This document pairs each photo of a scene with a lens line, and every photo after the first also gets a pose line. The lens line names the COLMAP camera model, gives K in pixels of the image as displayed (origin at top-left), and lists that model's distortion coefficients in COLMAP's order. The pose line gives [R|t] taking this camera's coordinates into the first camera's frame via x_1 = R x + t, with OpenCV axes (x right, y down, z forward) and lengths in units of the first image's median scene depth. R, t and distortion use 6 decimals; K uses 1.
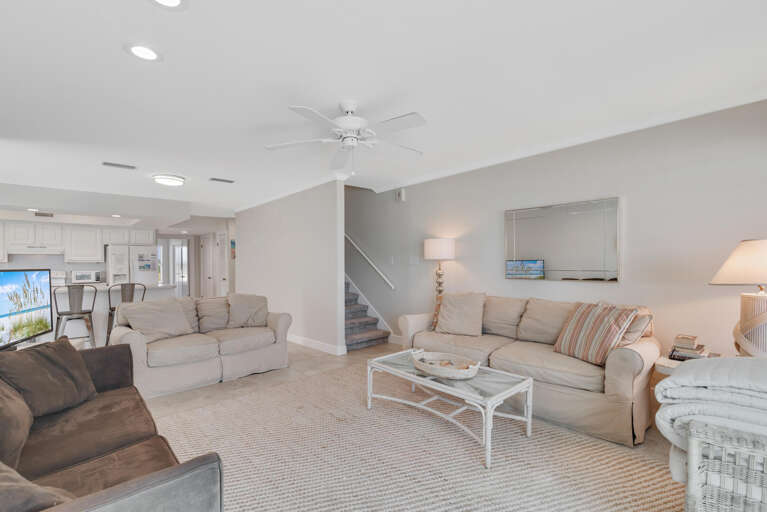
lens RADIAL K [[346.0, 0, 383.5], [0, 346.0, 256.0], [0, 0, 1]] dist [0.029379, 0.000258]
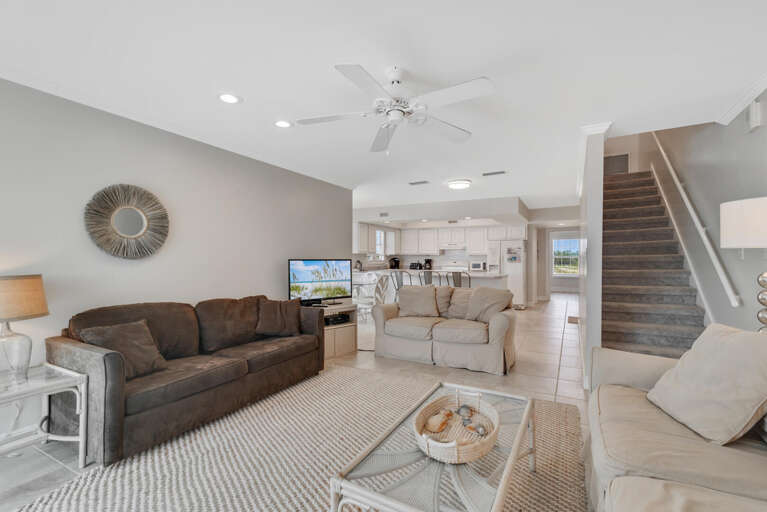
lens RADIAL K [[346.0, 0, 383.5], [0, 346.0, 256.0], [0, 0, 1]] dist [0.029379, 0.000258]
pose [[0.310034, 0.004472, -0.950715, 0.428807], [0.013659, 0.999865, 0.009158, 0.008945], [0.950627, -0.015825, 0.309931, 0.426753]]
